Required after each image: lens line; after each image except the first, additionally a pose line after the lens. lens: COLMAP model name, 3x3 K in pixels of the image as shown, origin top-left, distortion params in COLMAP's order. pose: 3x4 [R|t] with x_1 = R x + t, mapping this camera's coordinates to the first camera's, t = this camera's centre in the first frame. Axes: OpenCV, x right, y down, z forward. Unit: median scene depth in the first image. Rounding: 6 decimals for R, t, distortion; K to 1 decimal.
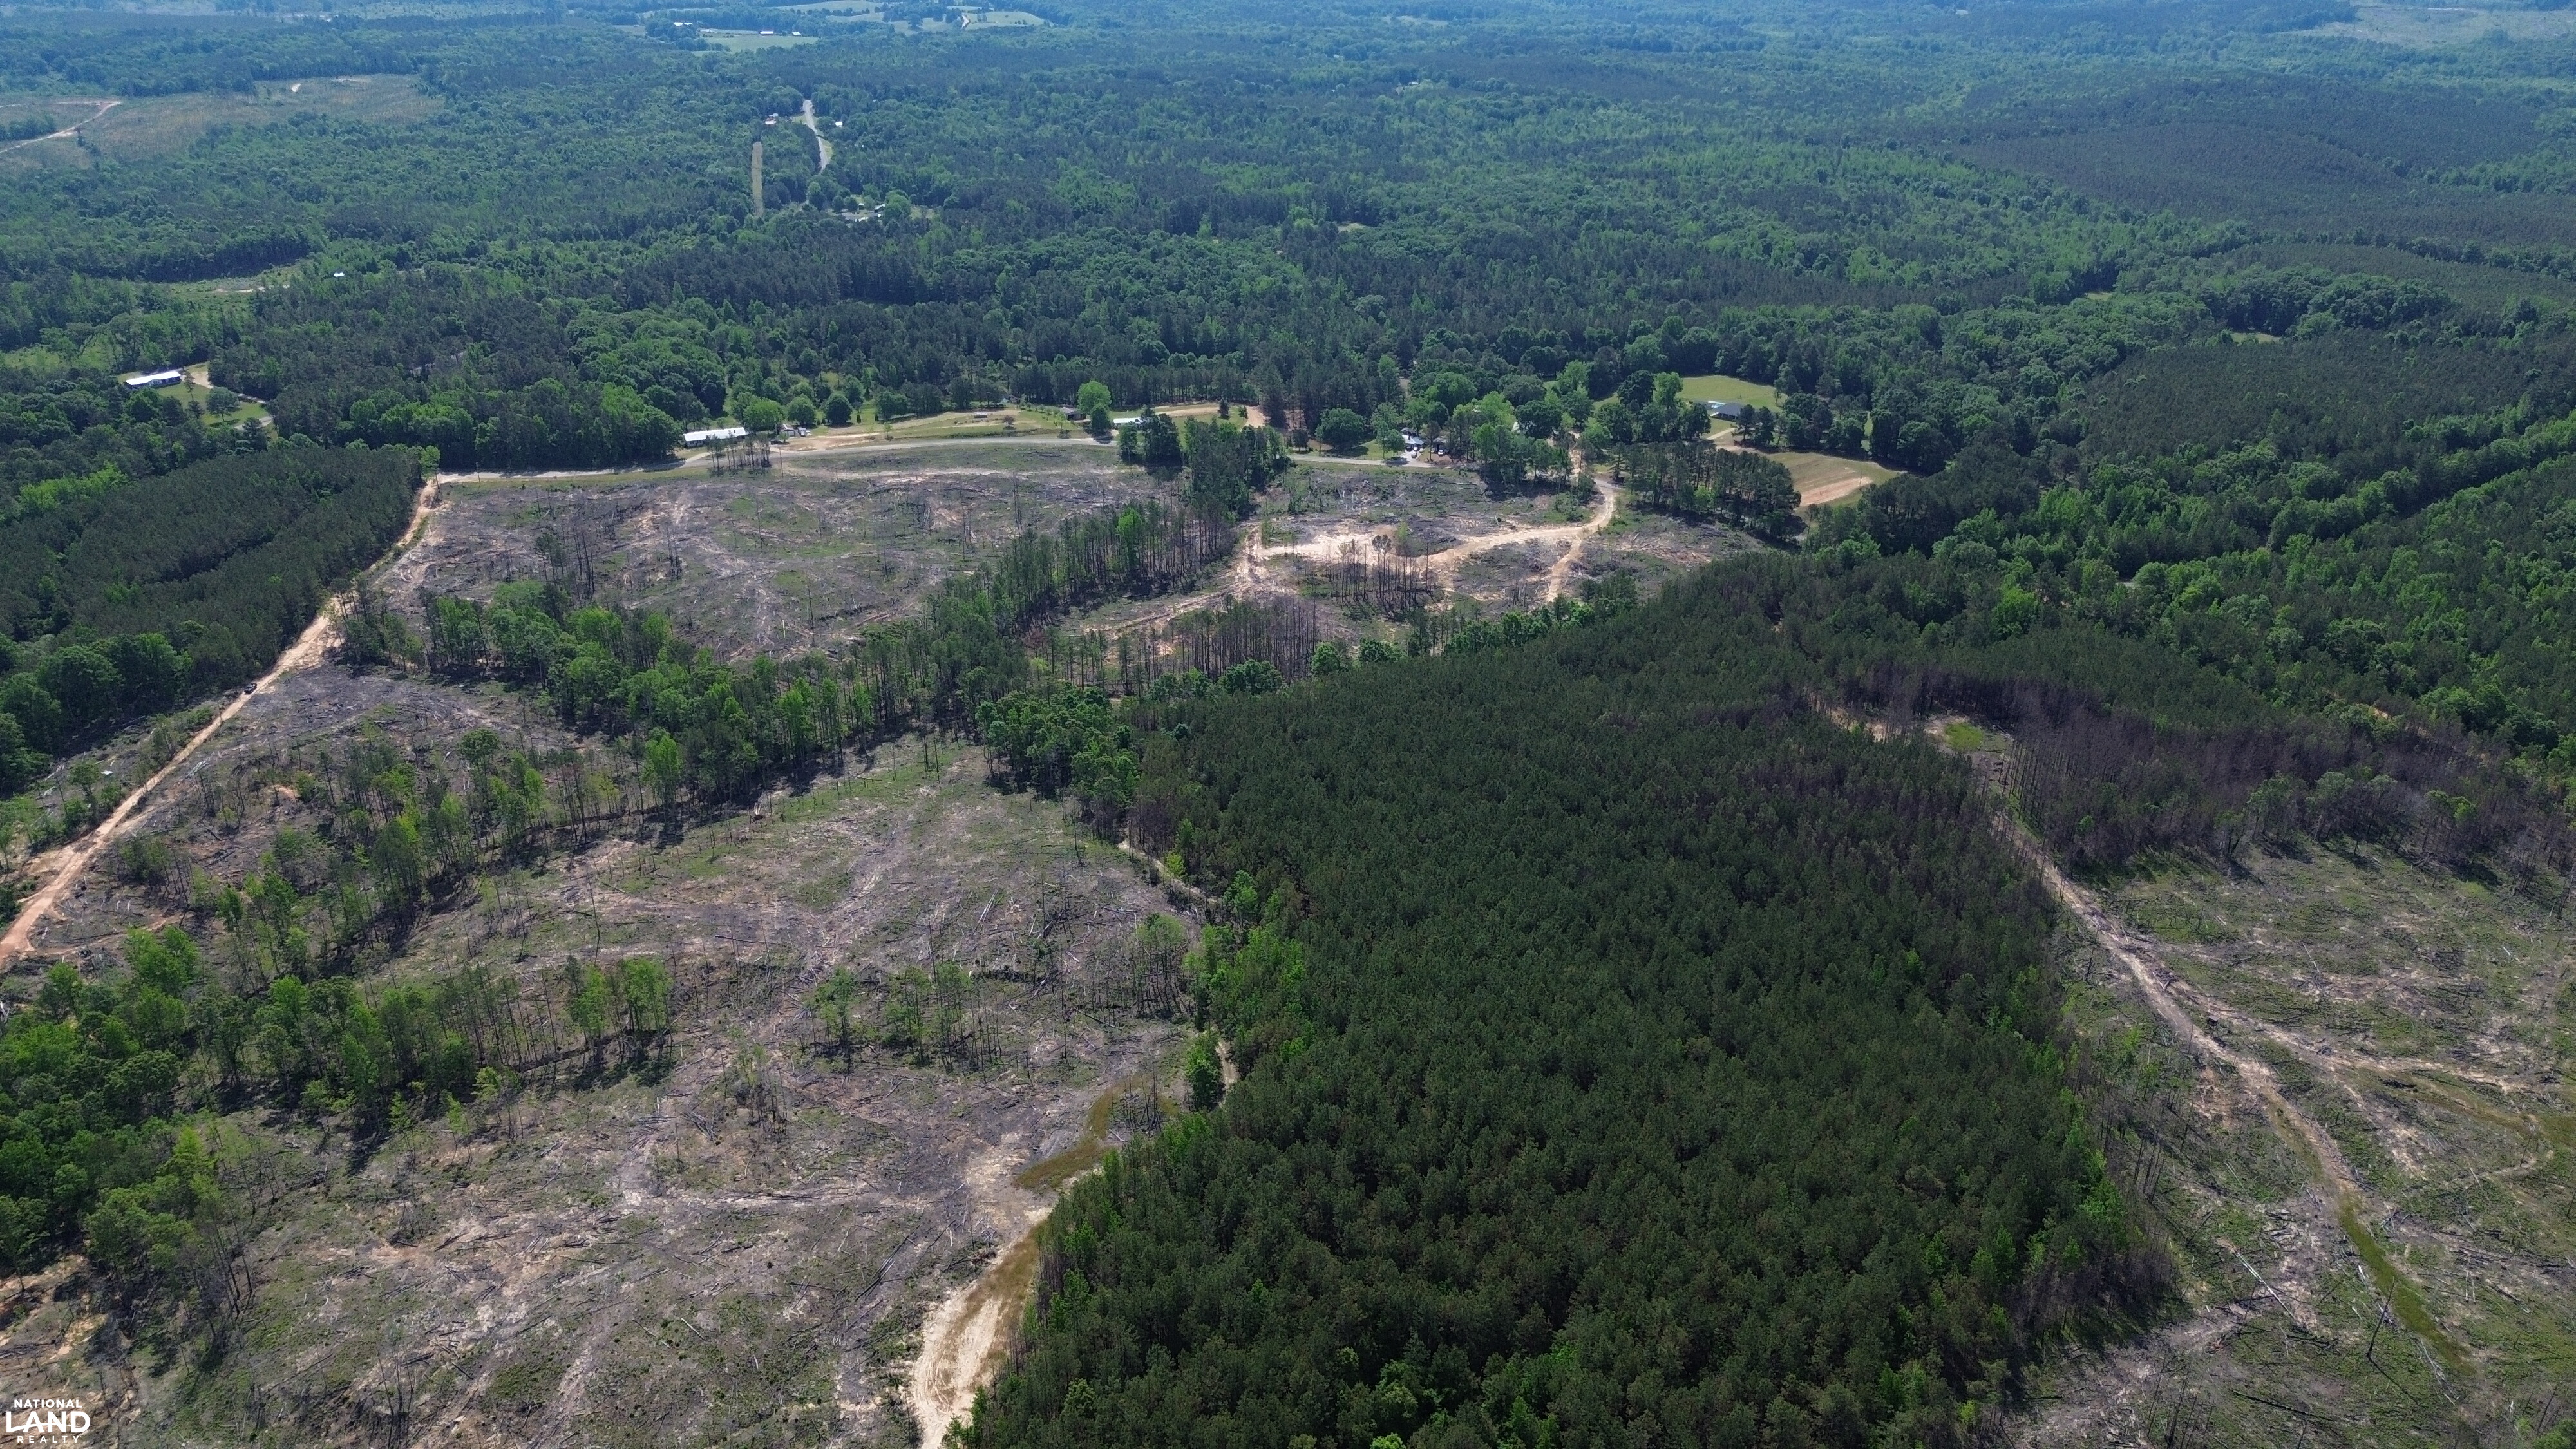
lens RADIAL K [[1827.0, 0, 1288.0], [0, 1827.0, 724.5], [0, 0, 1]] dist [0.072704, -0.063205]
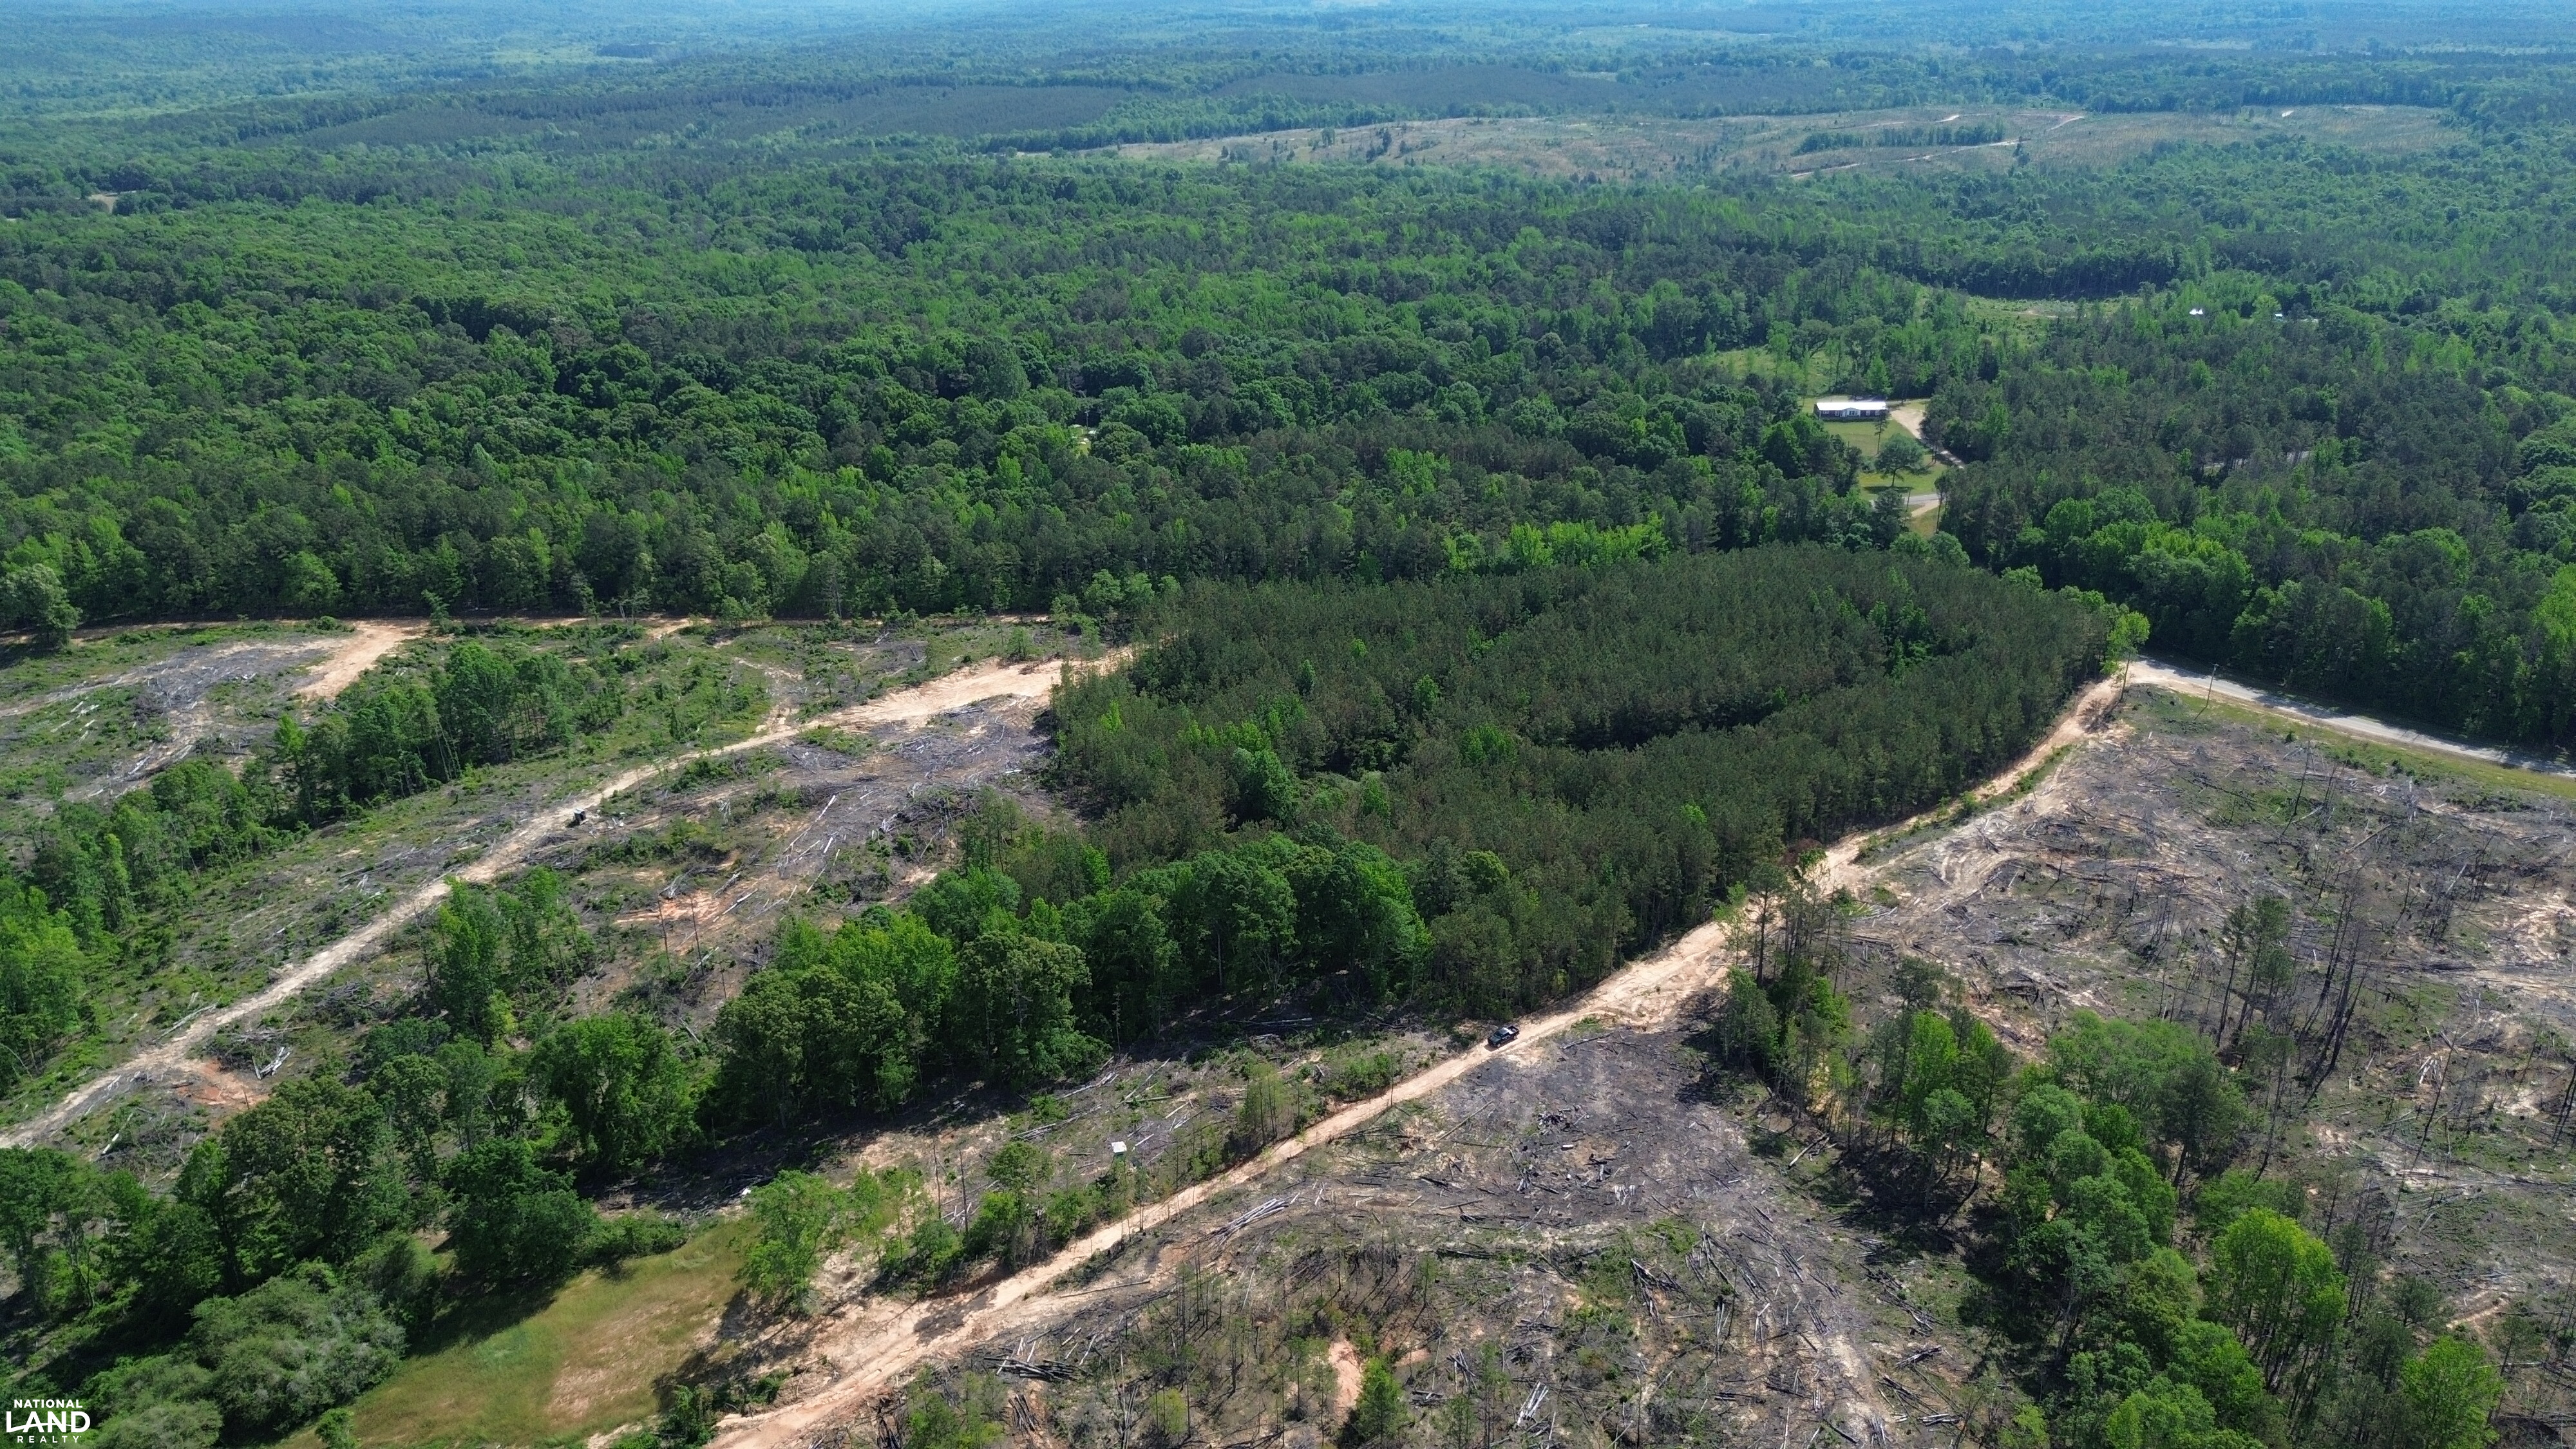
lens RADIAL K [[1827.0, 0, 1288.0], [0, 1827.0, 724.5], [0, 0, 1]] dist [0.072704, -0.063205]
pose [[0.574005, 0.304067, -0.760303, -0.195634], [-0.333719, 0.934759, 0.121889, -0.102993], [0.747763, 0.183763, 0.638030, 0.492403]]
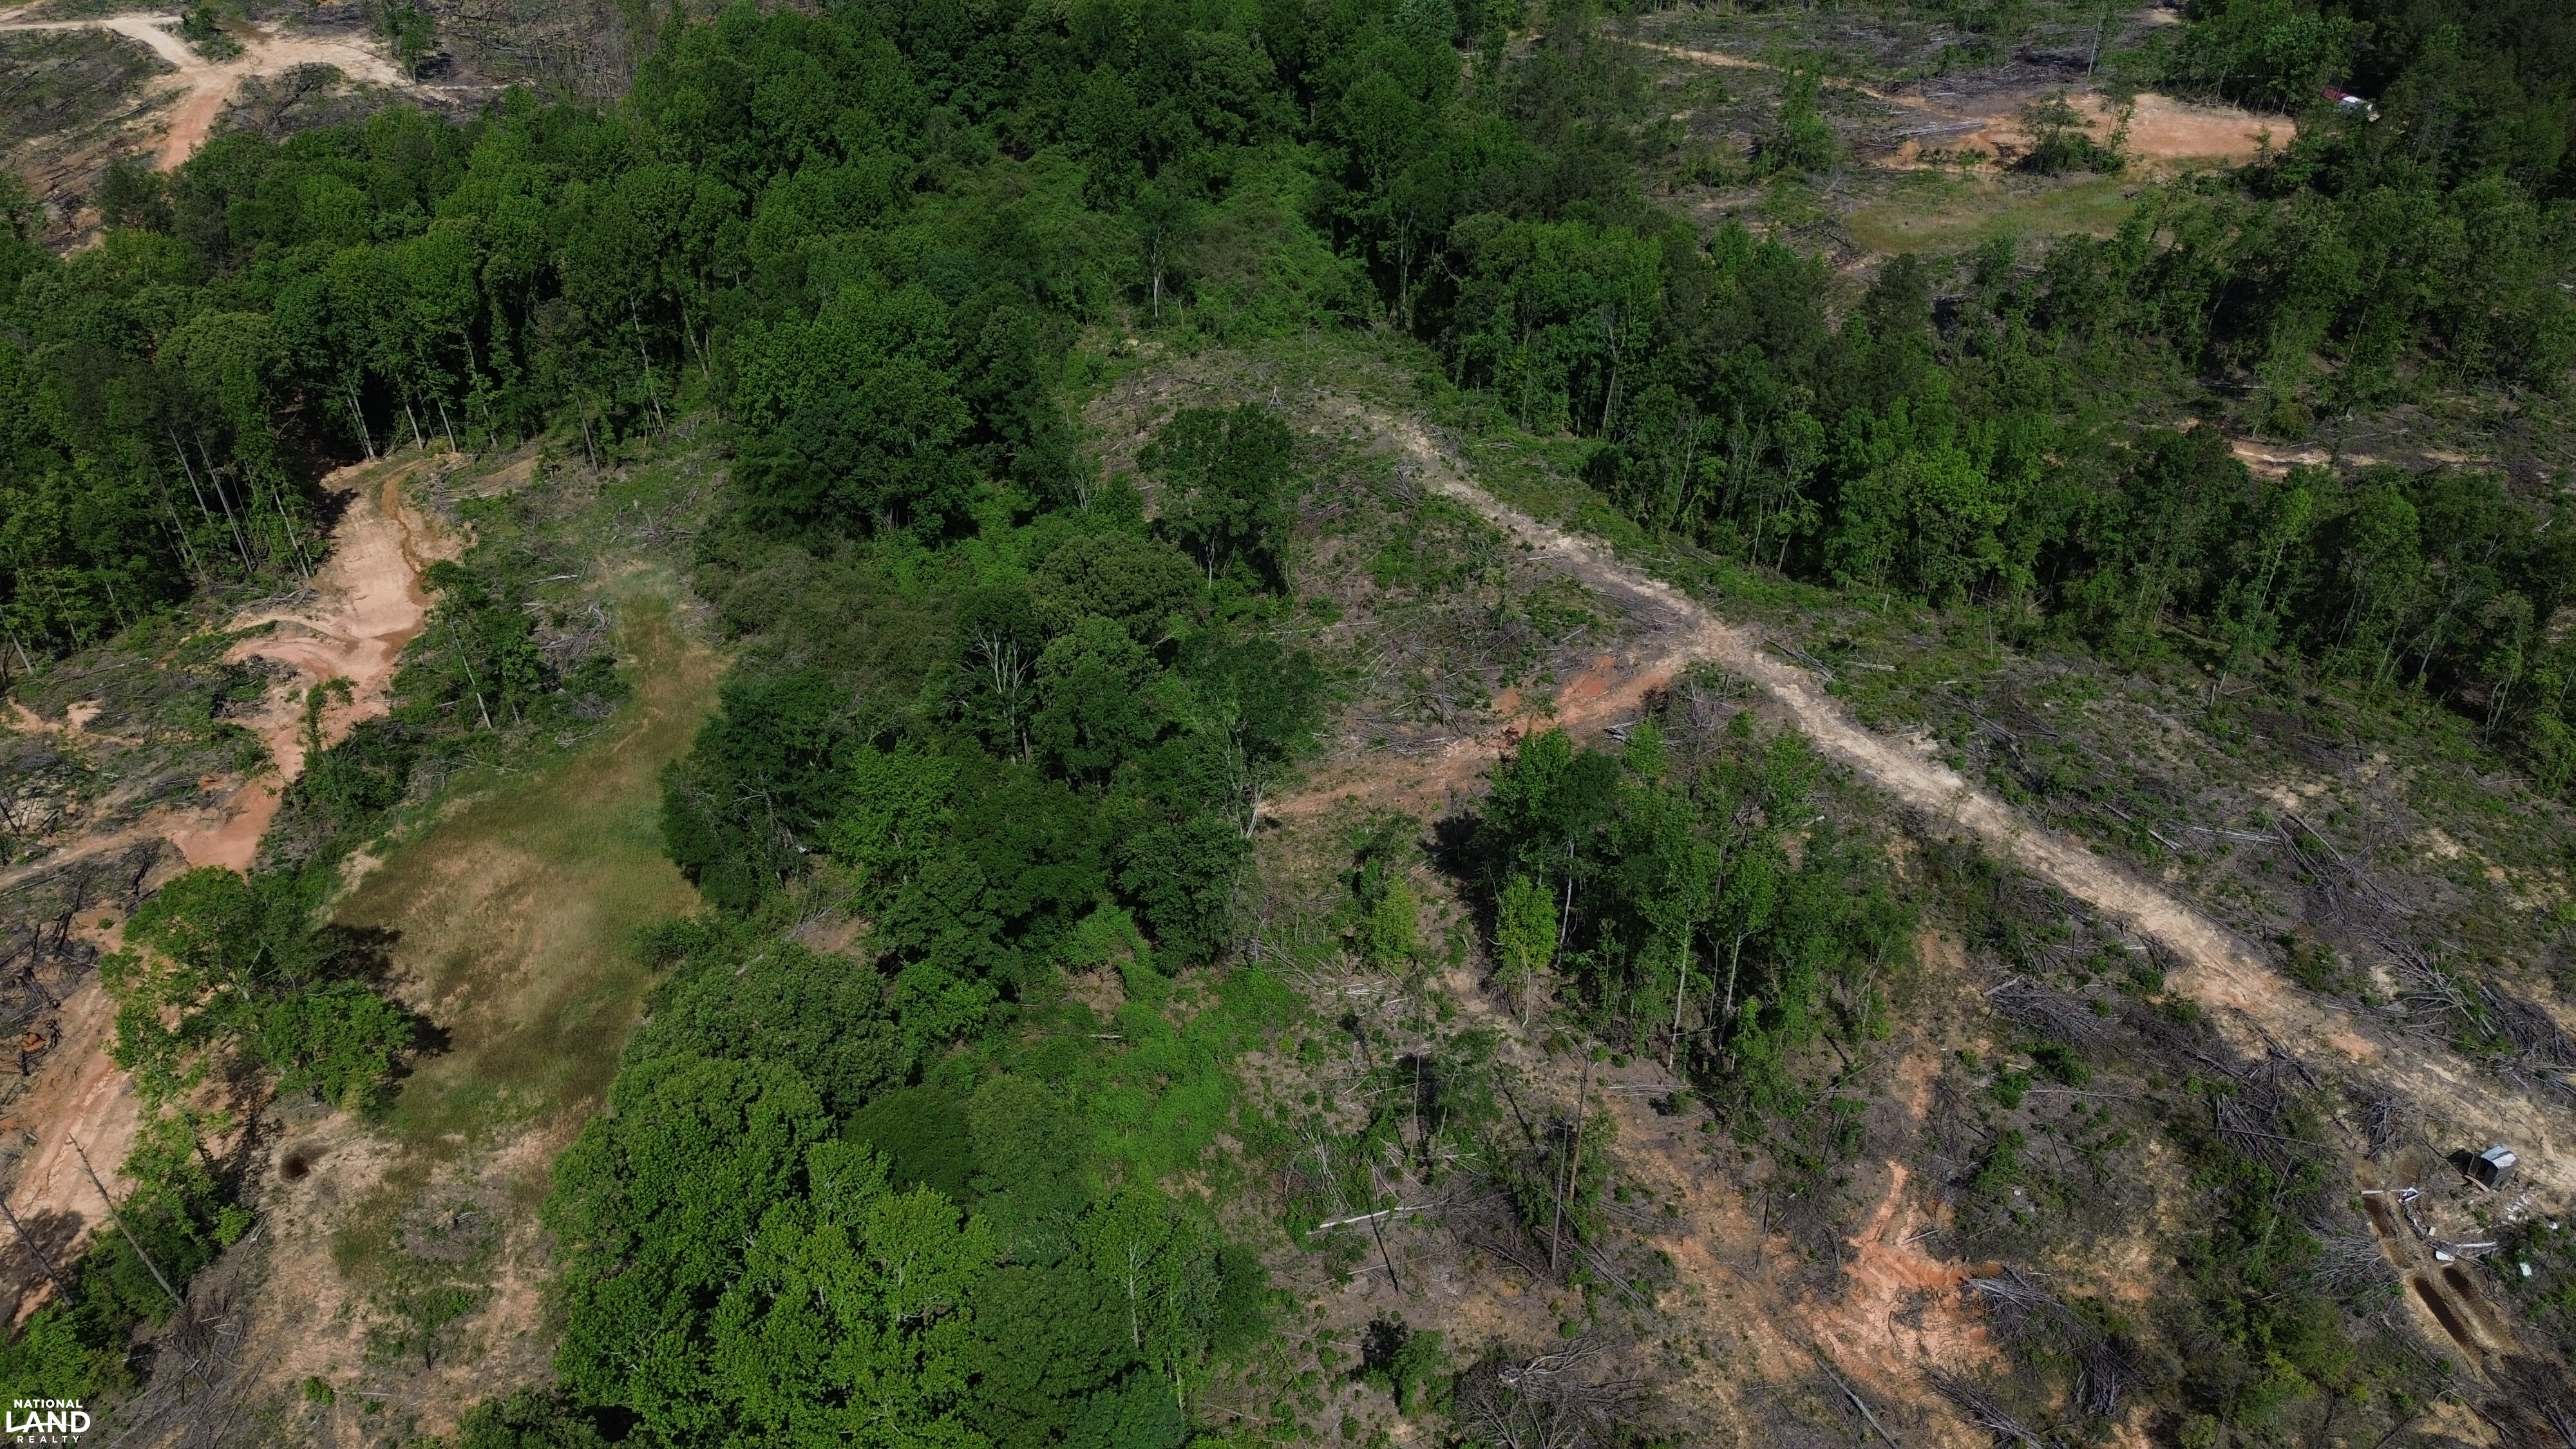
lens RADIAL K [[1827.0, 0, 1288.0], [0, 1827.0, 724.5], [0, 0, 1]] dist [0.072704, -0.063205]
pose [[-0.999839, 0.017064, -0.005487, -0.502464], [0.003280, 0.475146, 0.879901, -0.125778], [0.017622, 0.879742, -0.475125, 0.679743]]
